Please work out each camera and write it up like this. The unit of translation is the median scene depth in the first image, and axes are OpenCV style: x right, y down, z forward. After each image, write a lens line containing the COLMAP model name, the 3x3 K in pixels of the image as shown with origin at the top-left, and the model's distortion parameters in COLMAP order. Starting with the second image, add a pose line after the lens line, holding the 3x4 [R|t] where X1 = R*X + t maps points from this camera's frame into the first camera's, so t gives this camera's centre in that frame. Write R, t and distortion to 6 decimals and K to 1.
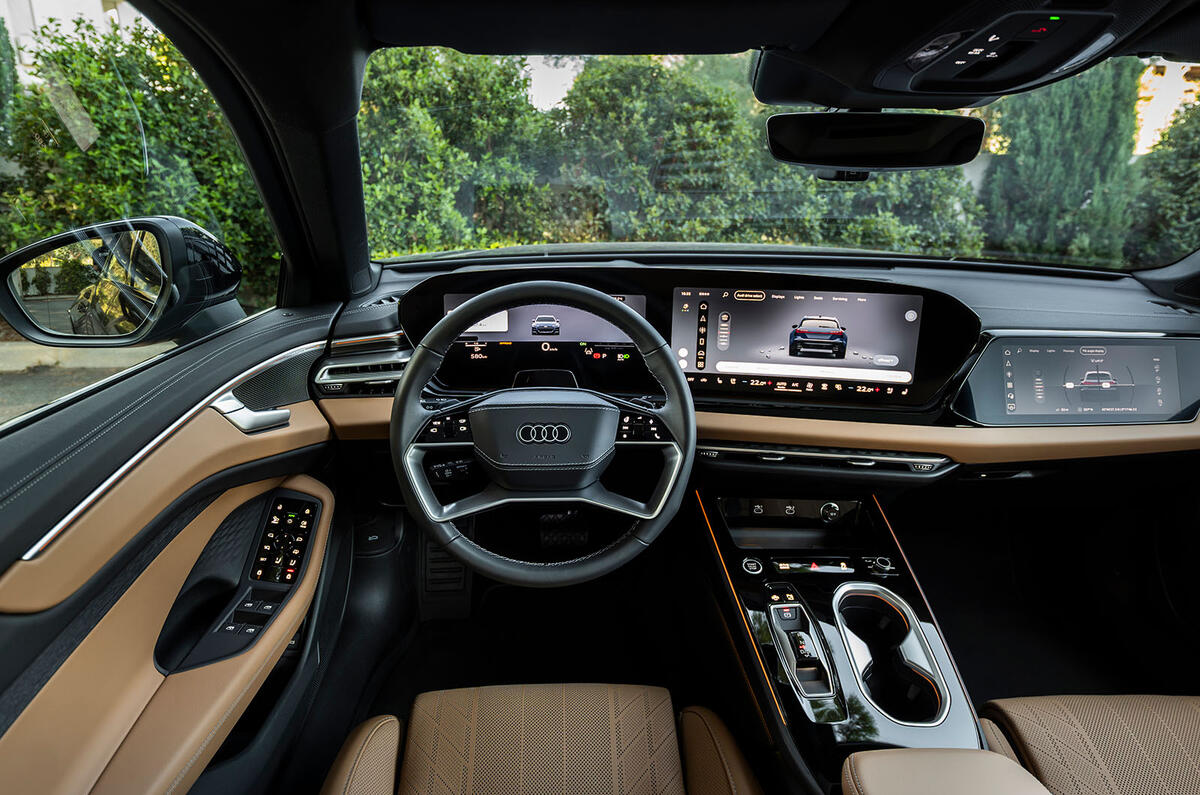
lens RADIAL K [[785.1, 0, 600.0], [0, 785.1, 397.5], [0, 0, 1]] dist [0.000787, -0.002408]
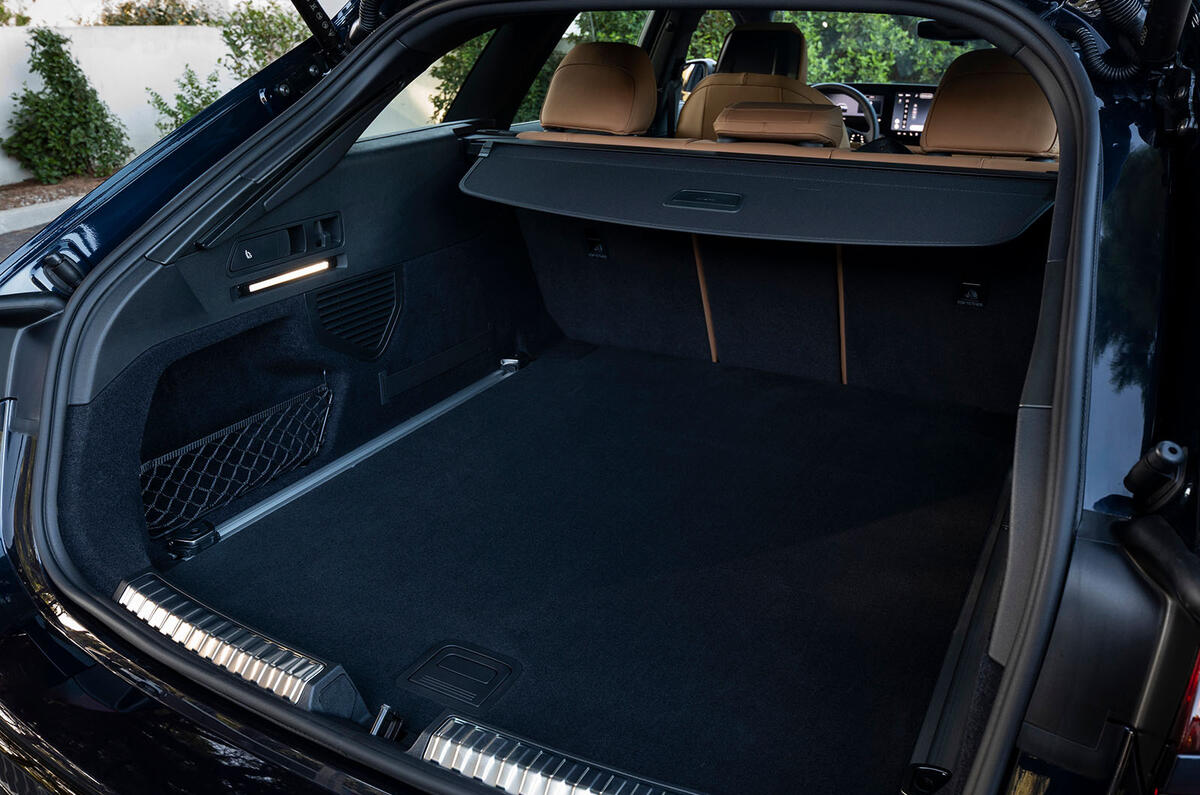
lens RADIAL K [[958.2, 0, 600.0], [0, 958.2, 397.5], [0, 0, 1]] dist [0.009804, 0.005008]
pose [[0.864168, 0.170202, -0.473545, 0.357883], [-0.139243, 0.985197, 0.099995, 0.253590], [0.483555, -0.020475, 0.875075, -0.839047]]
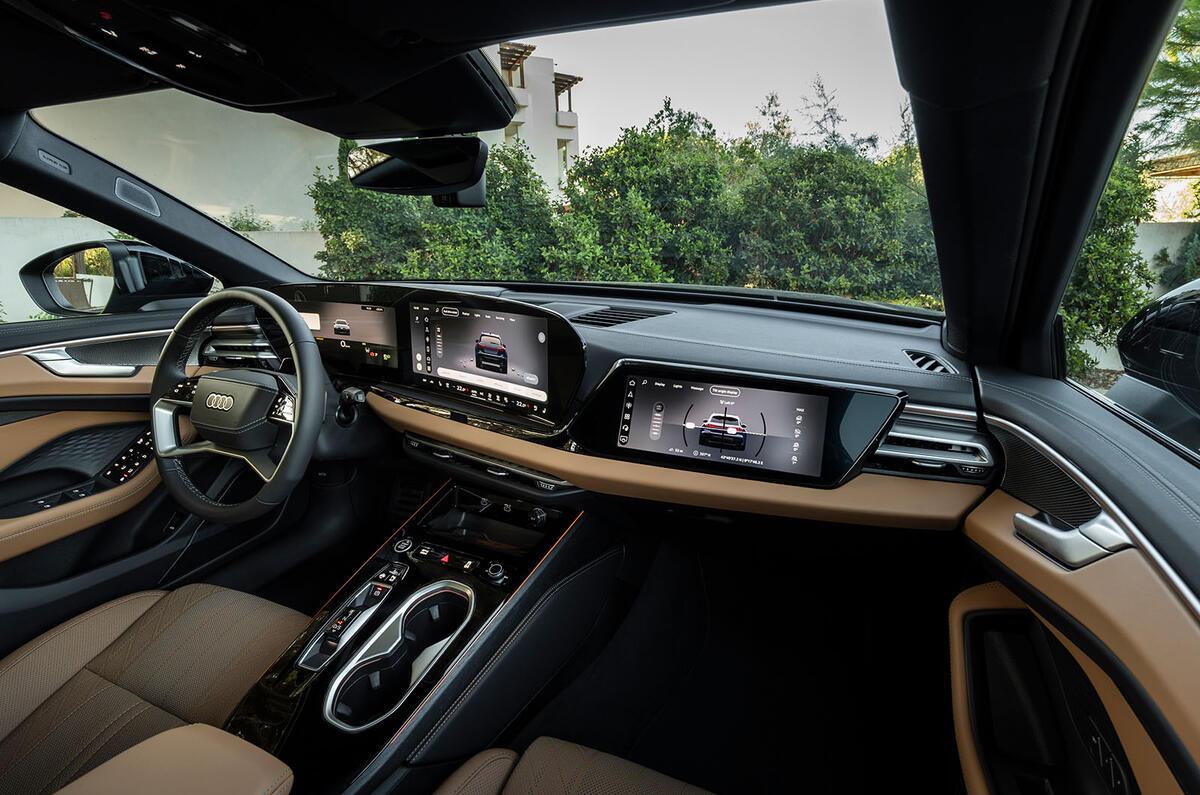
lens RADIAL K [[560.1, 0, 621.1], [0, 560.1, 391.3], [0, 0, 1]] dist [-0.002442, -0.000227]
pose [[0.908533, 0.110231, -0.403010, 0.314085], [-0.120044, 0.992768, 0.000917, -0.018408], [0.400196, 0.047546, 0.915195, 0.145629]]
